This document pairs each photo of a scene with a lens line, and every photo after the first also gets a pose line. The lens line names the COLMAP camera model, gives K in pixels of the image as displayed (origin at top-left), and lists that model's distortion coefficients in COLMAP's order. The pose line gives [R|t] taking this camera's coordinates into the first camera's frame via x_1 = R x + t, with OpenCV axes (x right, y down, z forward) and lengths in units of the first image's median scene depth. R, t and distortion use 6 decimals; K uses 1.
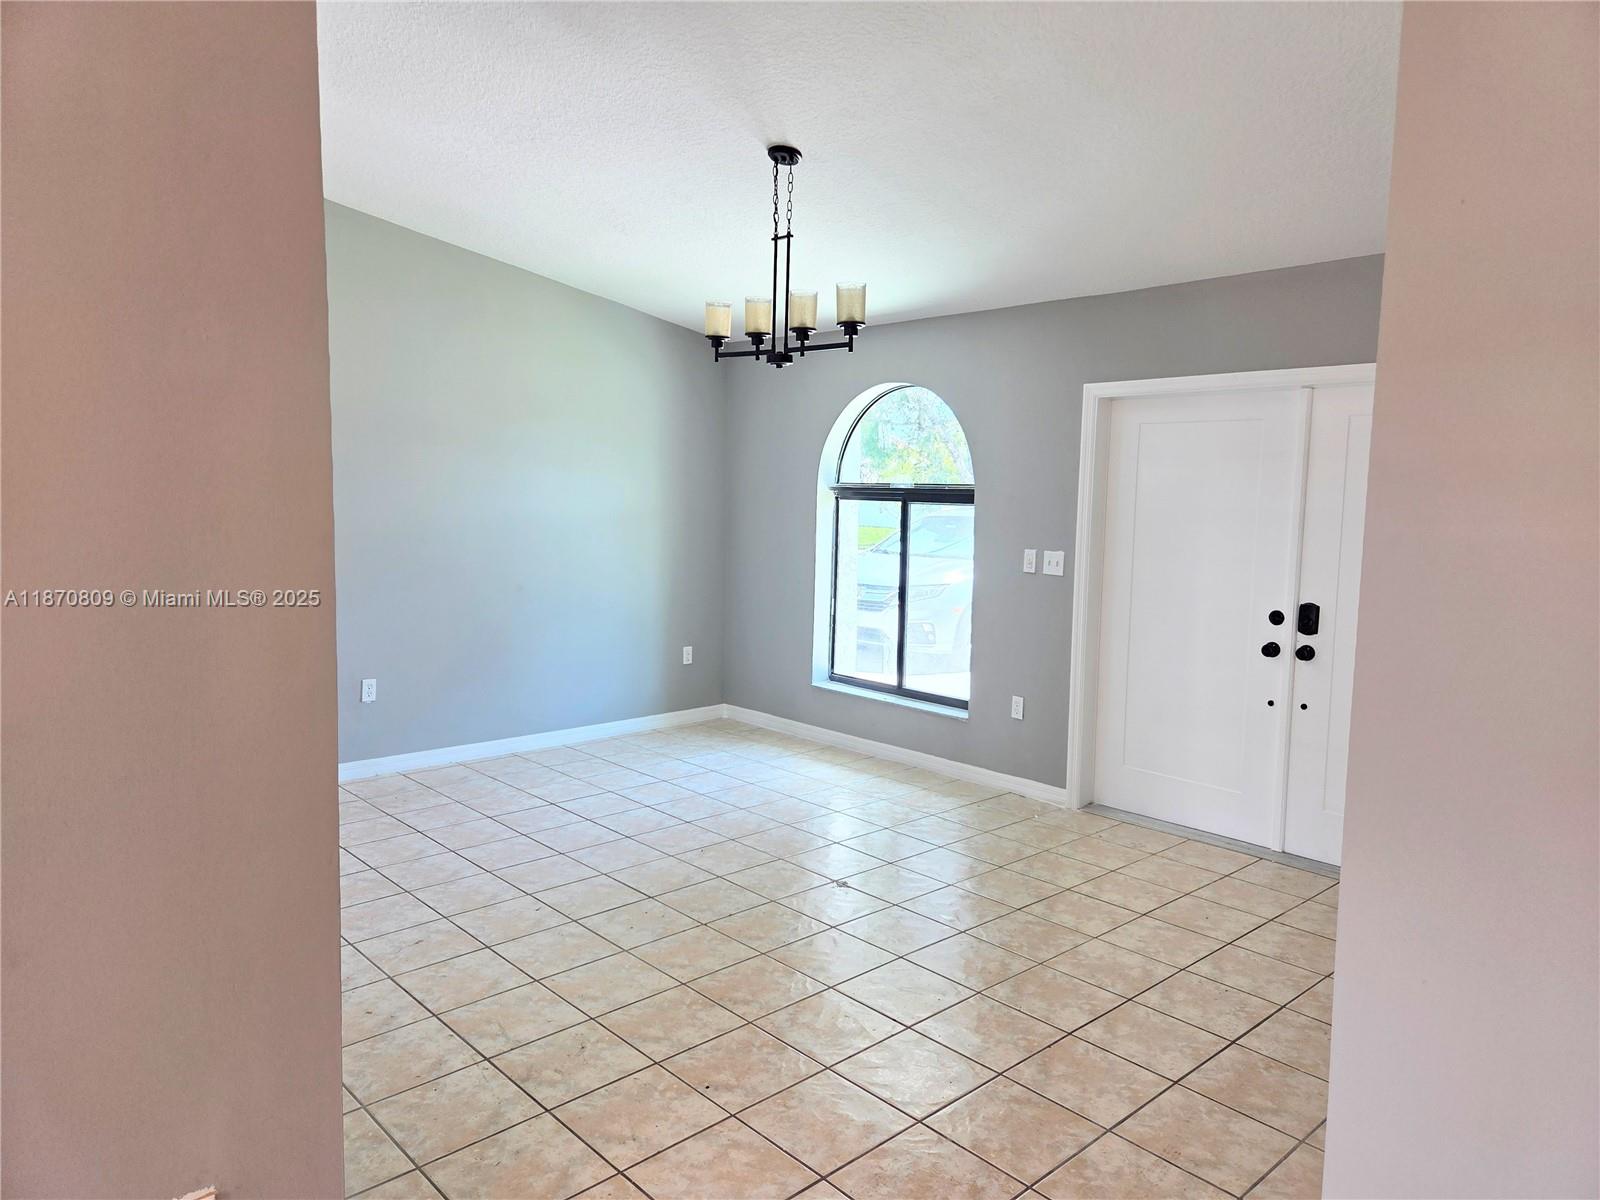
lens RADIAL K [[1068.0, 0, 801.2], [0, 1068.0, 595.6], [0, 0, 1]] dist [0.051892, -0.022901]
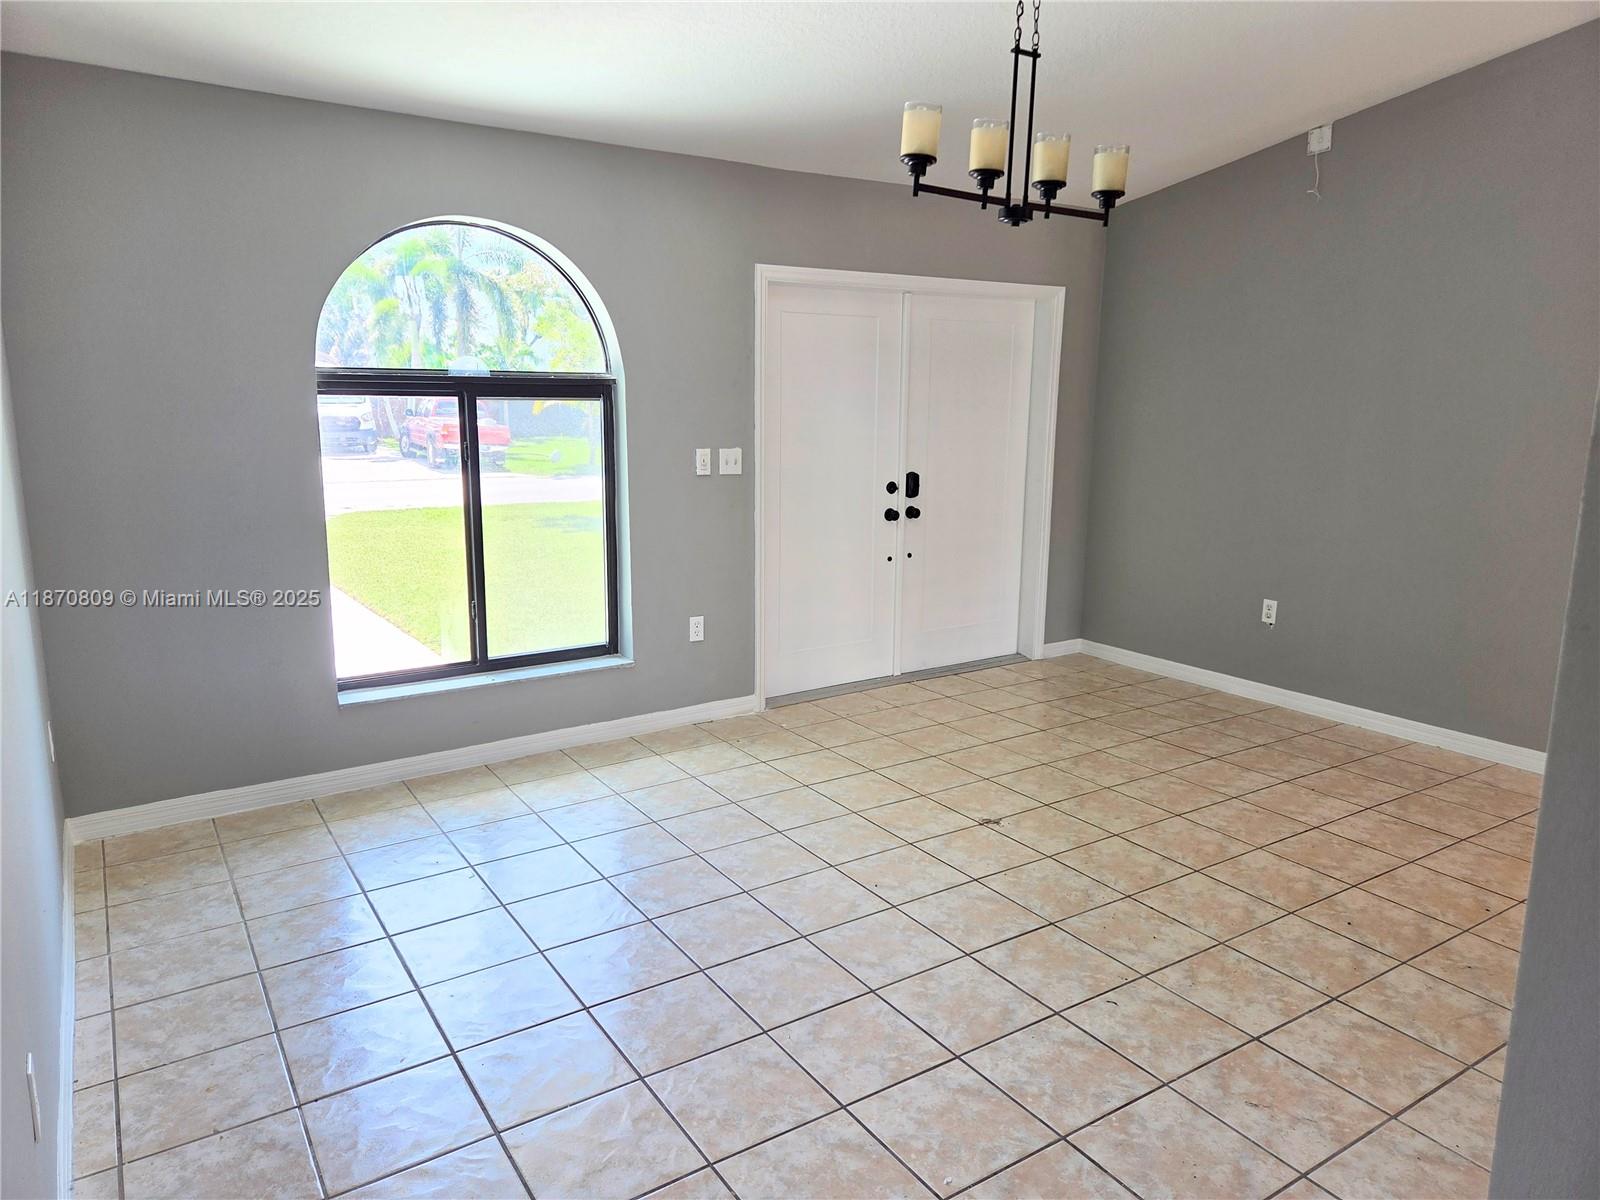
lens RADIAL K [[1068.0, 0, 798.7], [0, 1068.0, 604.5], [0, 0, 1]] dist [0.051892, -0.022901]
pose [[0.166832, -0.211111, 0.963120, -0.695826], [0.096151, 0.975637, 0.197199, -0.090169], [-0.981286, 0.059706, 0.183066, 0.821894]]
